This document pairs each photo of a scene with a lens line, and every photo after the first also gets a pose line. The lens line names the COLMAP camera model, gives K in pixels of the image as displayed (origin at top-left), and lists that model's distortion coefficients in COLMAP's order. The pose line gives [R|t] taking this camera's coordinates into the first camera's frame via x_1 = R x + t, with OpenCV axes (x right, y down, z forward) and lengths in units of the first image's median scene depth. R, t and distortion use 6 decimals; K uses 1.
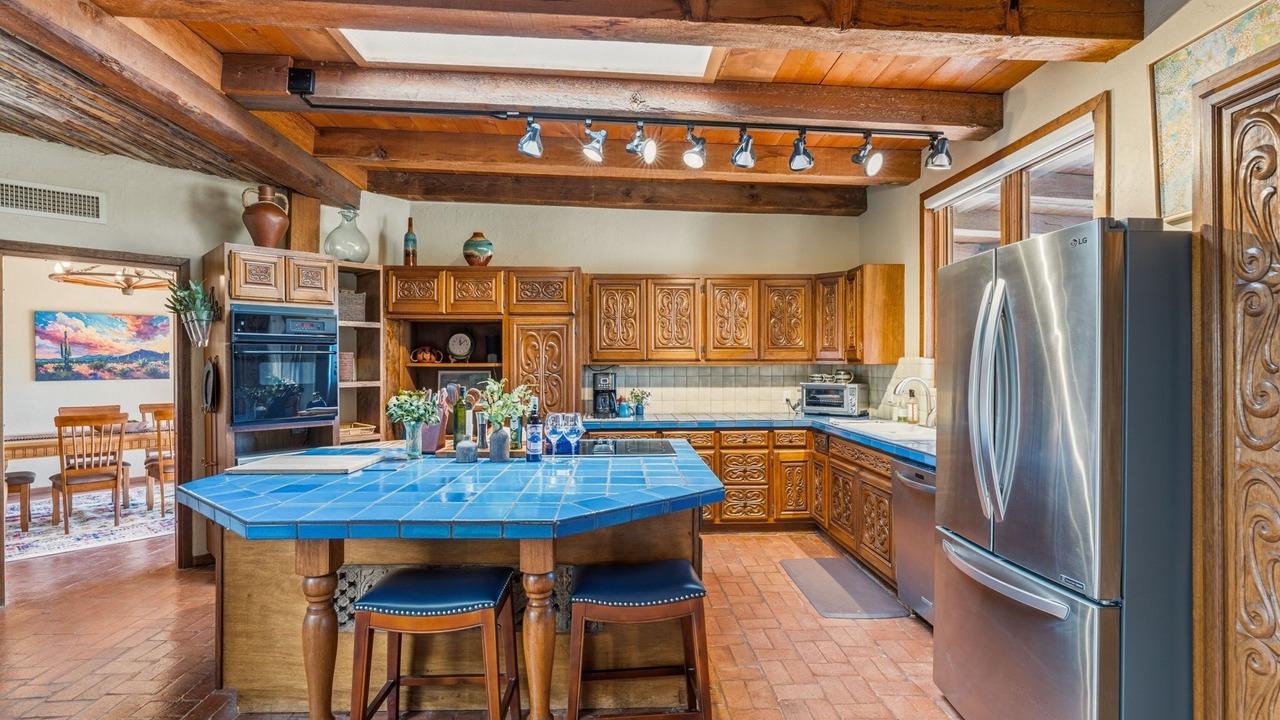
lens RADIAL K [[585.9, 0, 639.1], [0, 585.9, 366.7], [0, 0, 1]] dist [-0.004605, 0.000025]
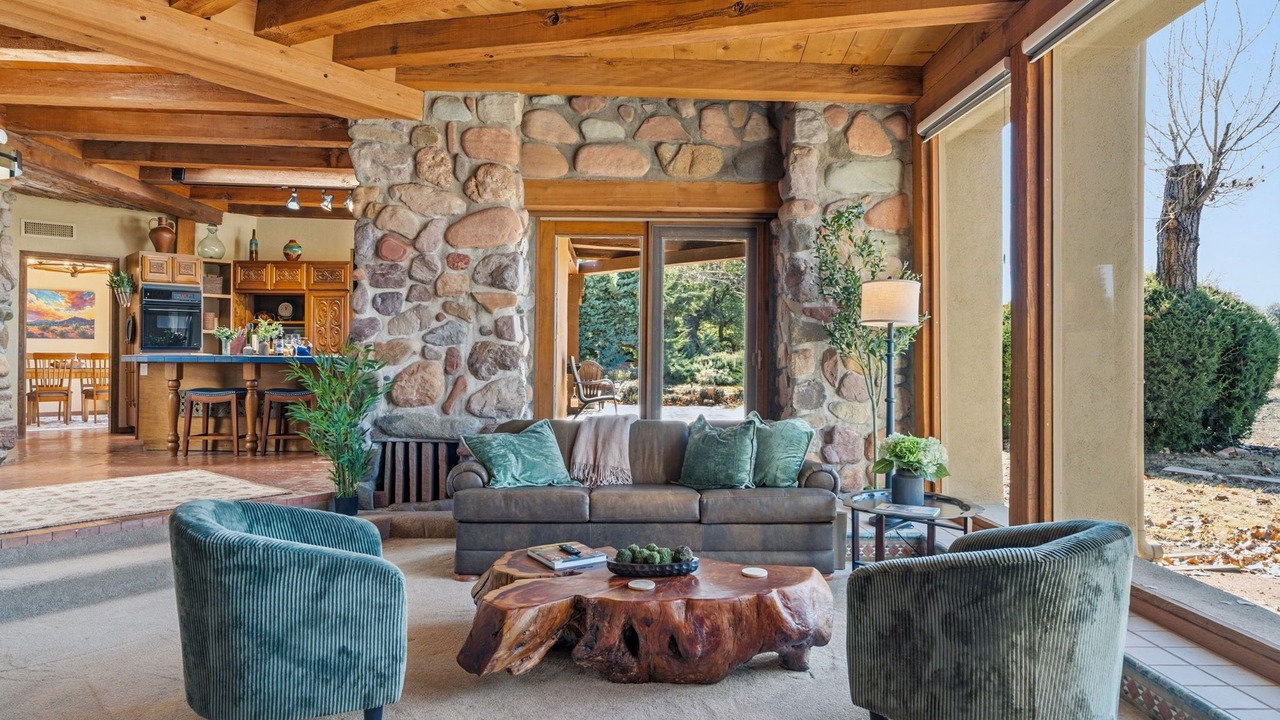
lens RADIAL K [[743.2, 0, 634.8], [0, 743.2, 353.2], [0, 0, 1]] dist [-0.004807, 0.000092]
pose [[0.999814, 0.003842, -0.018905, 0.743029], [-0.004060, 0.999926, -0.011500, 0.109355], [0.018860, 0.011575, 0.999755, -1.078452]]
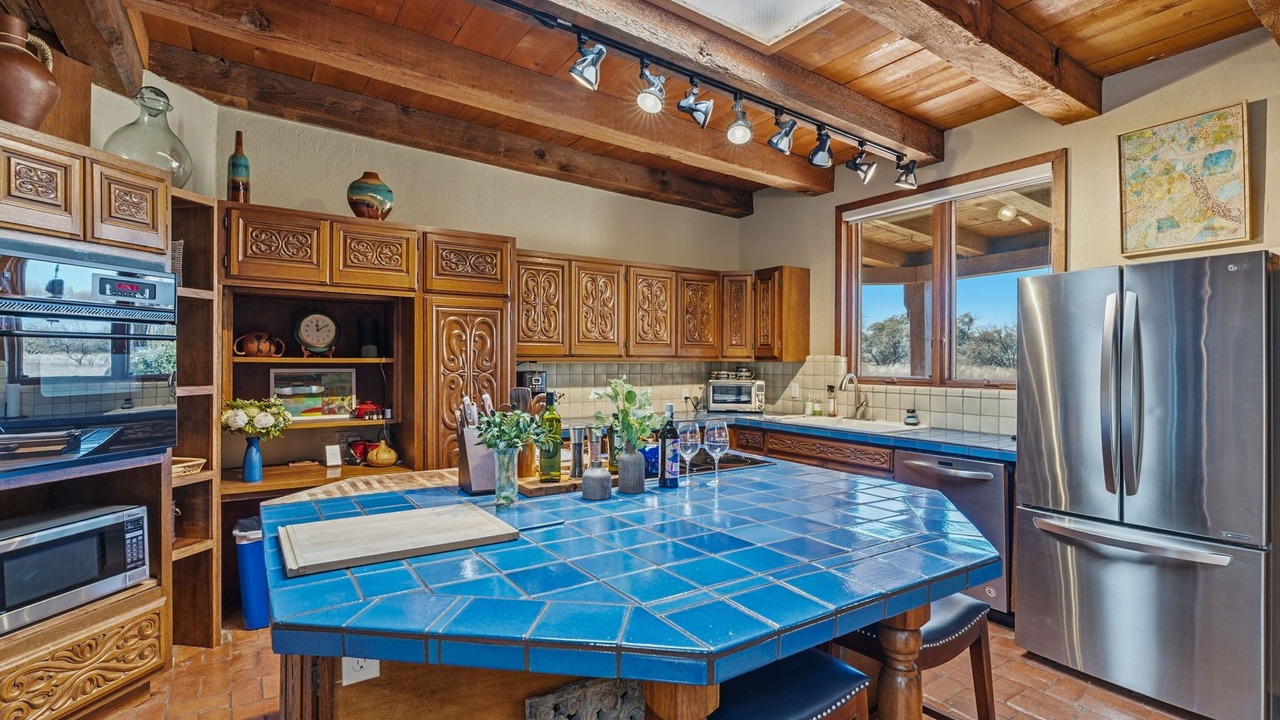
lens RADIAL K [[604.3, 0, 652.5], [0, 604.3, 362.0], [0, 0, 1]] dist [-0.003999, -0.000113]
pose [[0.848065, 0.003916, 0.529878, -0.386752], [-0.002766, 0.999992, -0.002963, 0.000180], [-0.529885, 0.001047, 0.848069, 0.213521]]
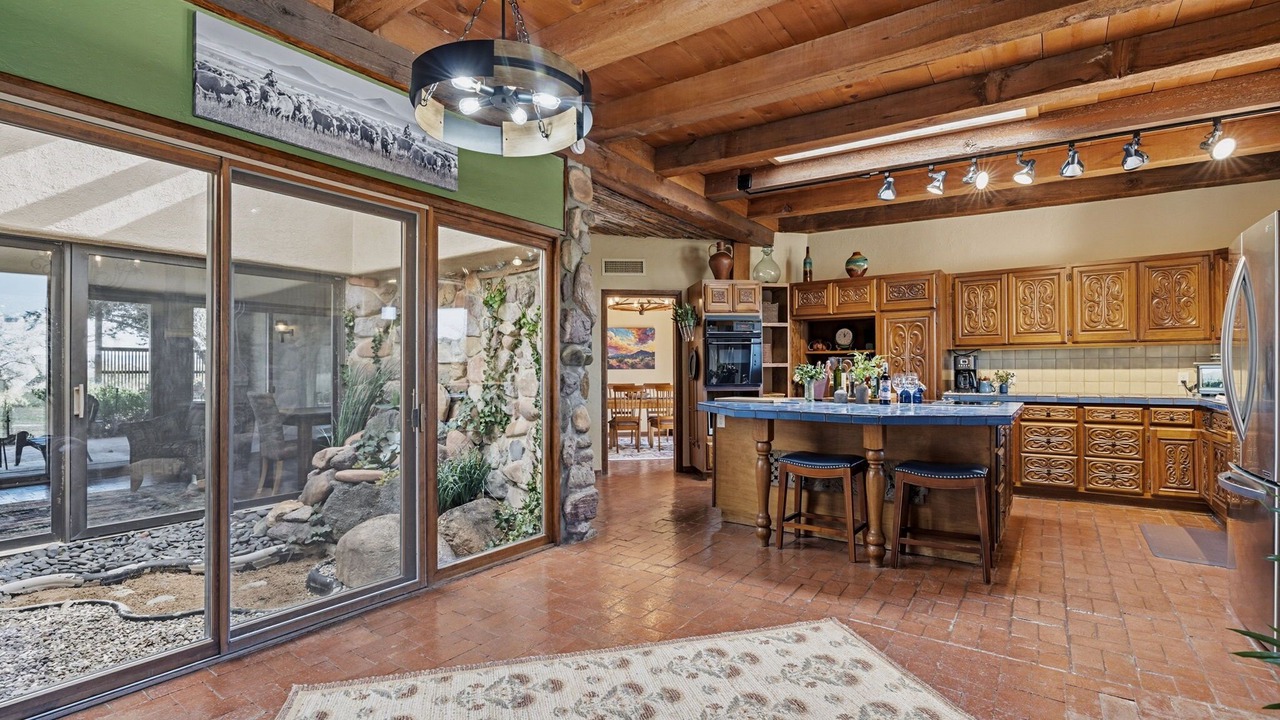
lens RADIAL K [[585.9, 0, 639.1], [0, 585.9, 366.7], [0, 0, 1]] dist [-0.004605, 0.000025]
pose [[0.791326, -0.006602, -0.611359, 0.155097], [0.000844, 0.999953, -0.009707, 0.047776], [0.611394, 0.007166, 0.791294, -0.378076]]
